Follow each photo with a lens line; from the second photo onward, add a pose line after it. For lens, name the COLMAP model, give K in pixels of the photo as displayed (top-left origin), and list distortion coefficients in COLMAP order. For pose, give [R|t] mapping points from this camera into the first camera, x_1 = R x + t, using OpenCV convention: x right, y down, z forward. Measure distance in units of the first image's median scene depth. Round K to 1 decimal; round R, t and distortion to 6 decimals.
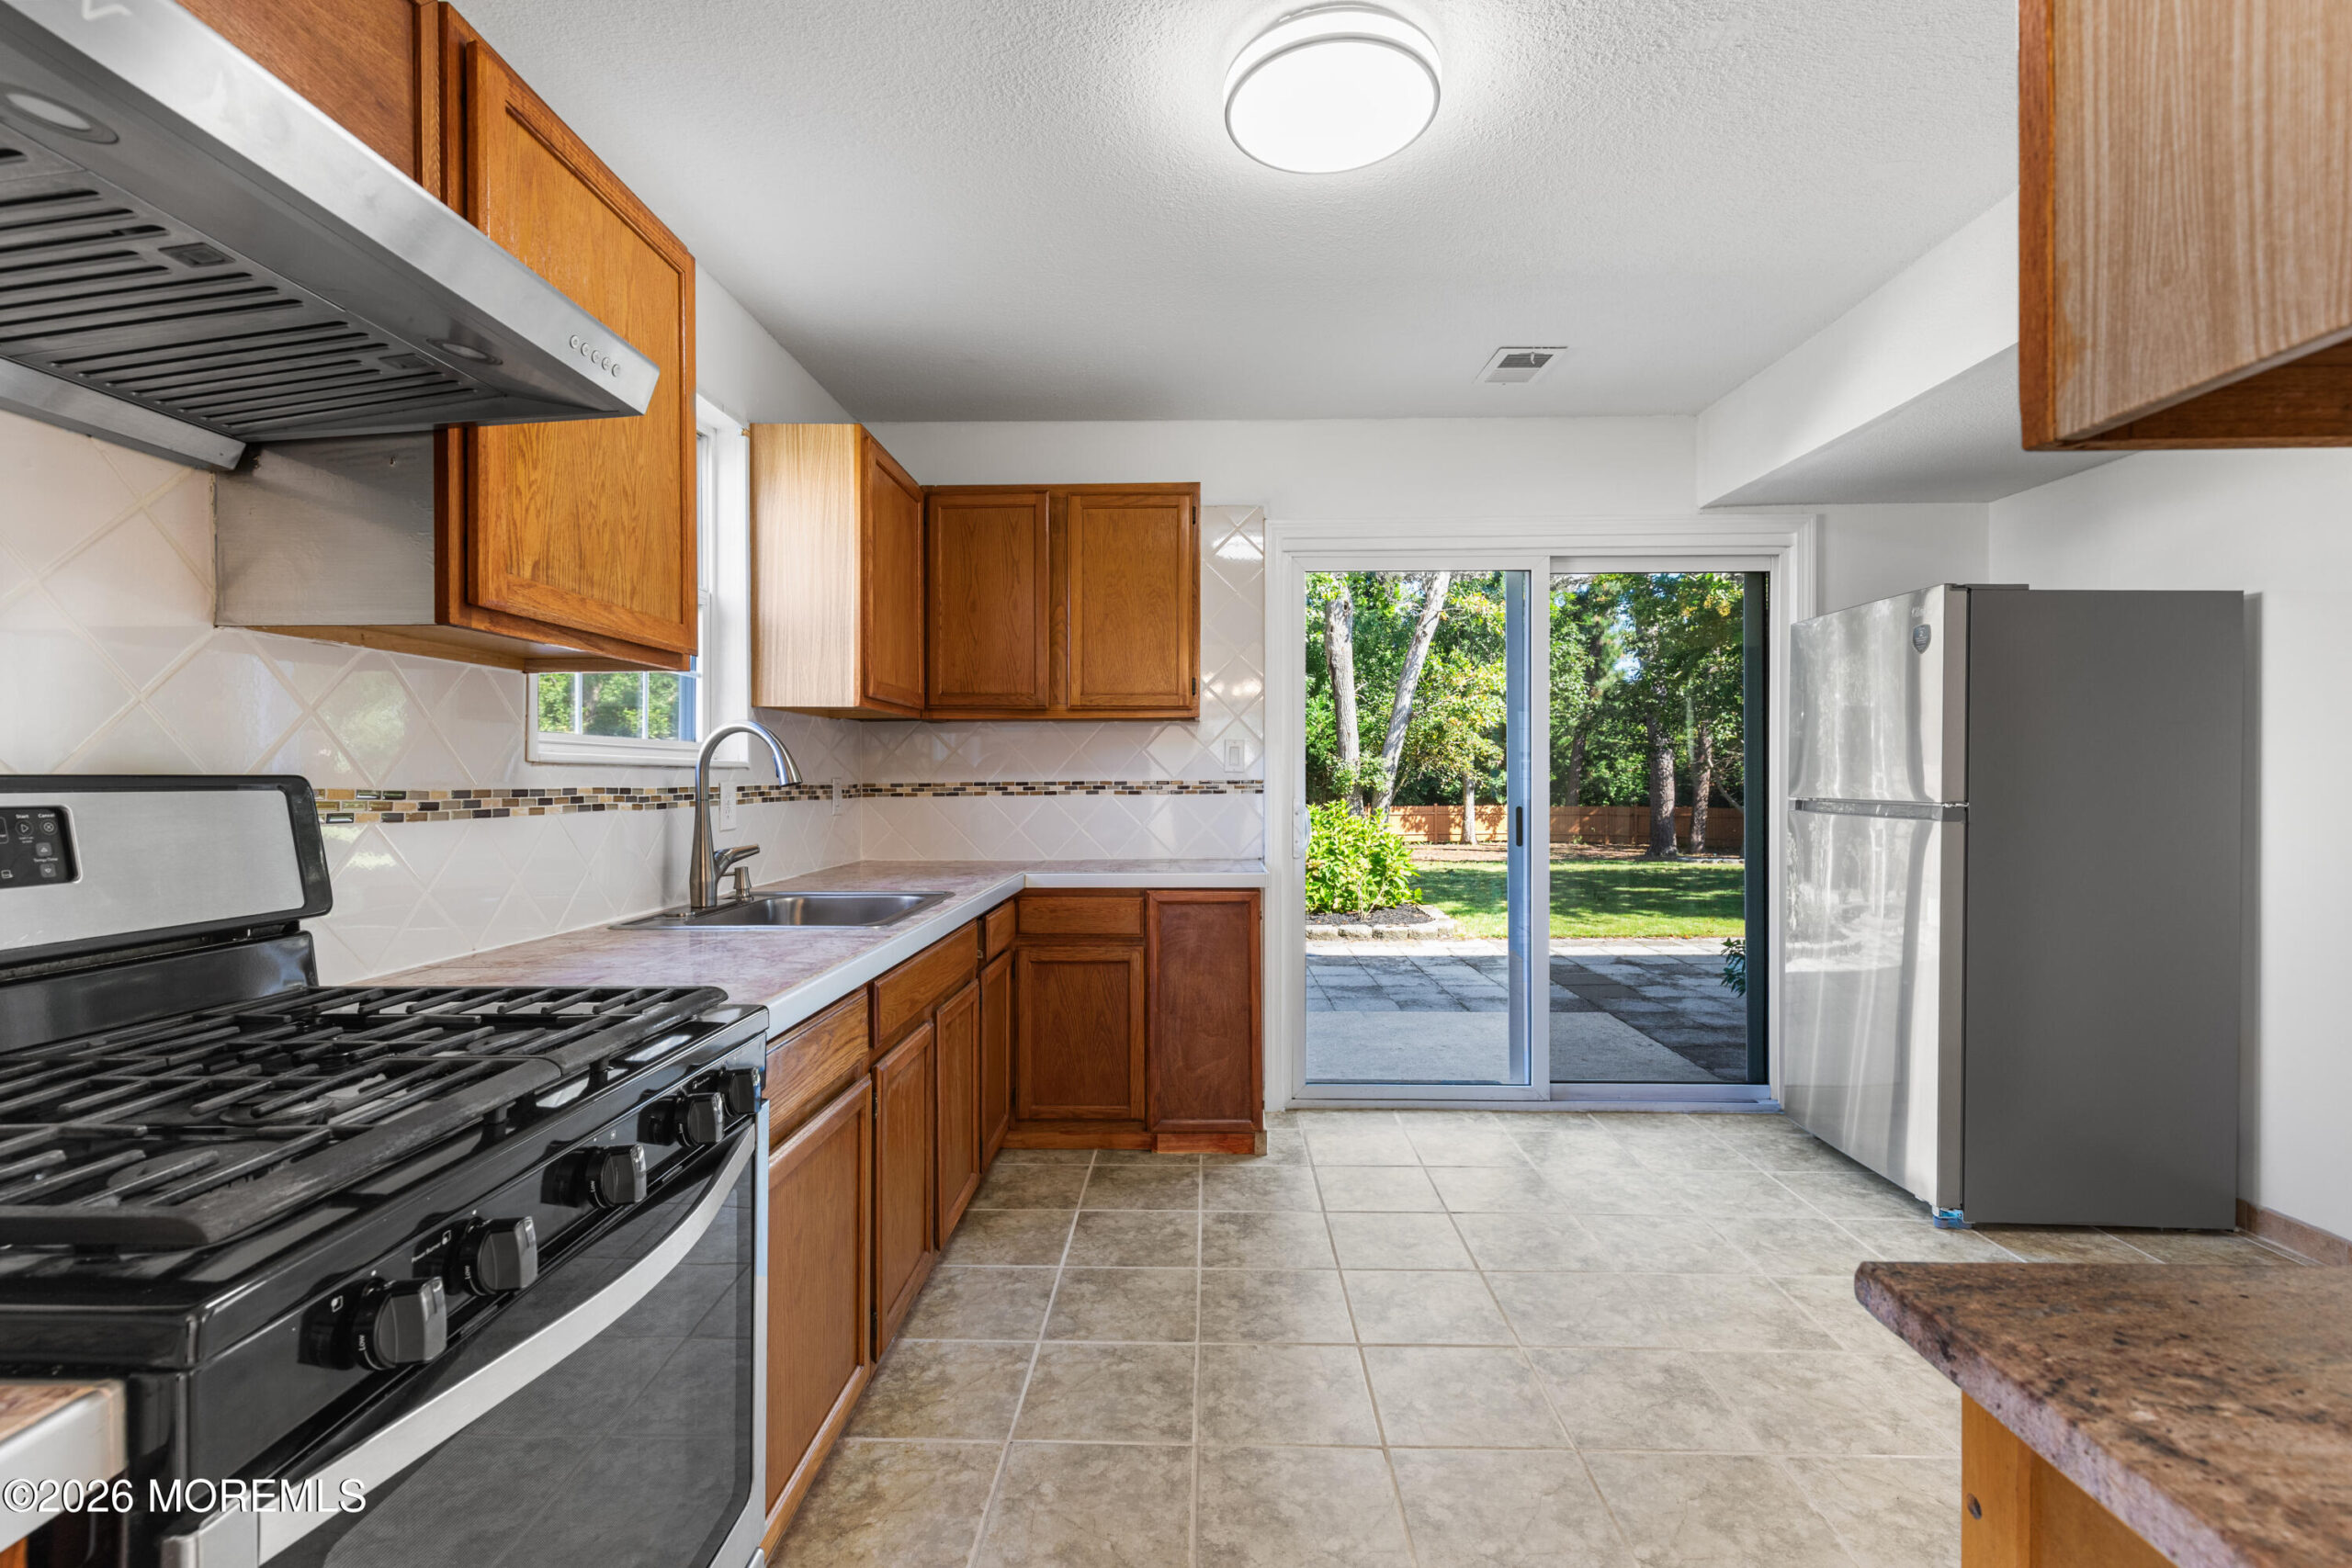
lens RADIAL K [[1062.5, 0, 1173.2], [0, 1062.5, 778.0], [0, 0, 1]] dist [0.002318, -0.000229]
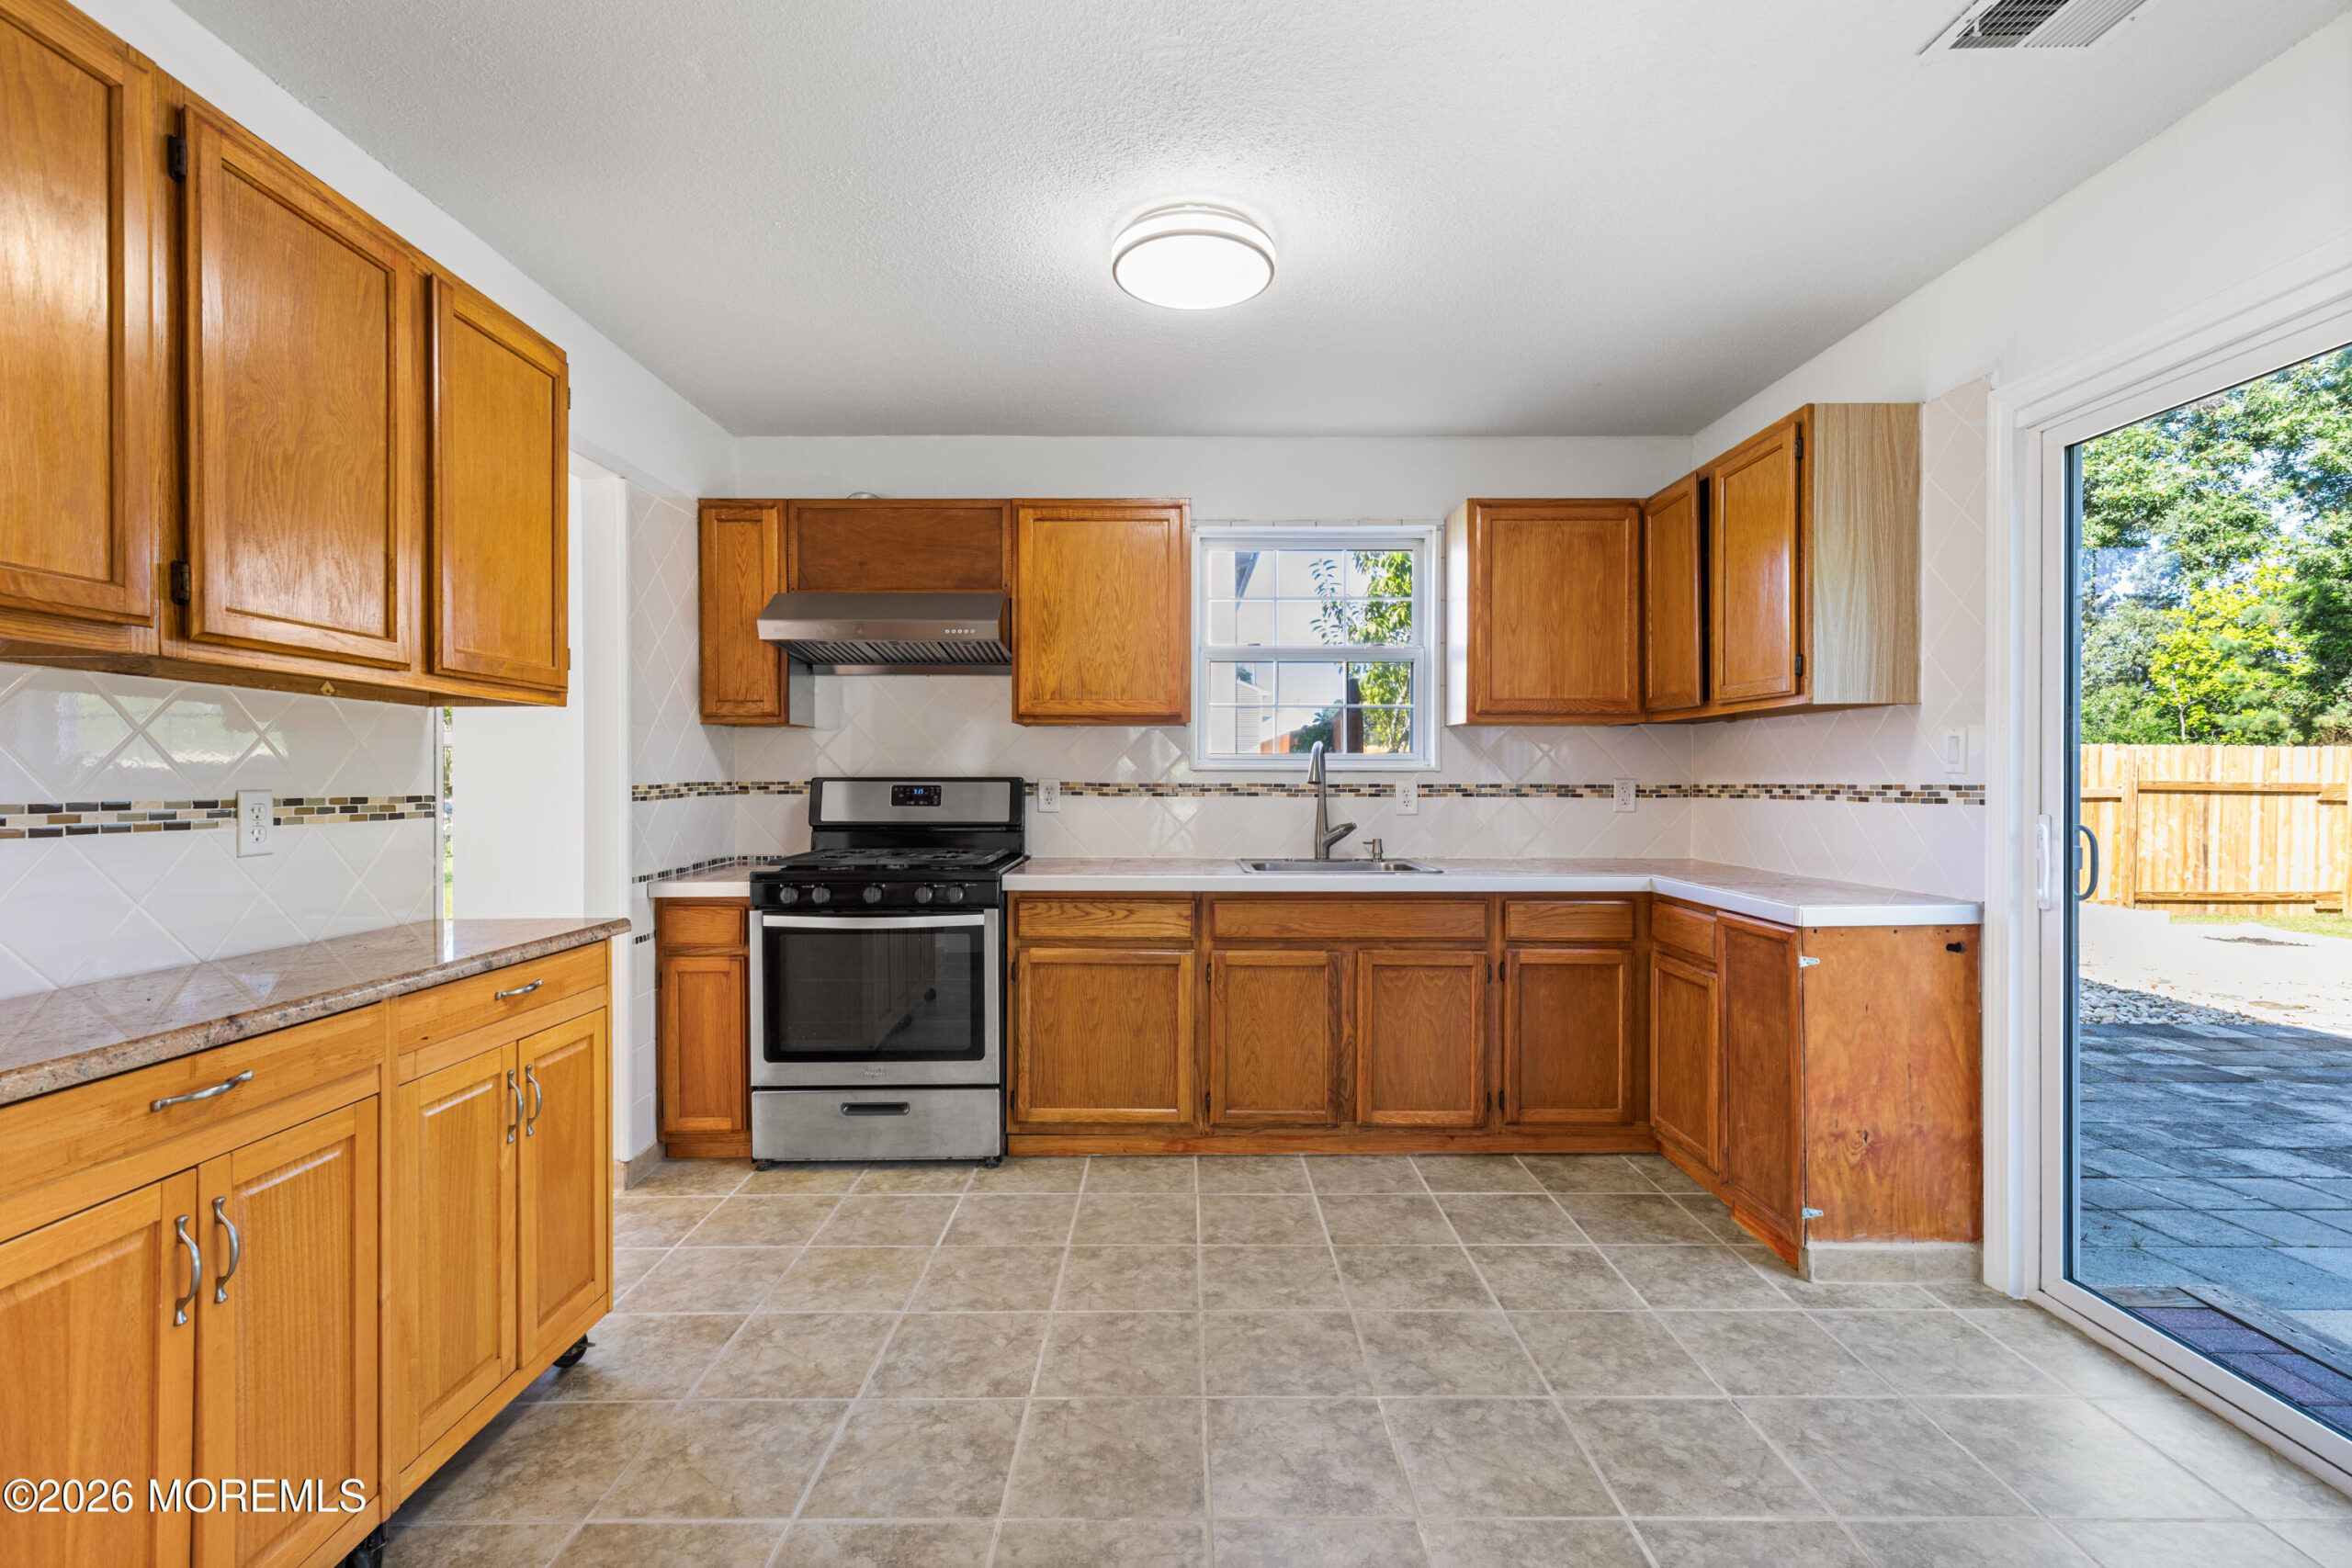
lens RADIAL K [[1062.5, 0, 1175.0], [0, 1062.5, 783.9], [0, 0, 1]] dist [0.002318, -0.000229]
pose [[0.027375, 0.009522, -0.999580, 0.935859], [-0.001173, 0.999954, 0.009494, -0.005498], [0.999625, 0.000913, 0.027384, 0.601217]]
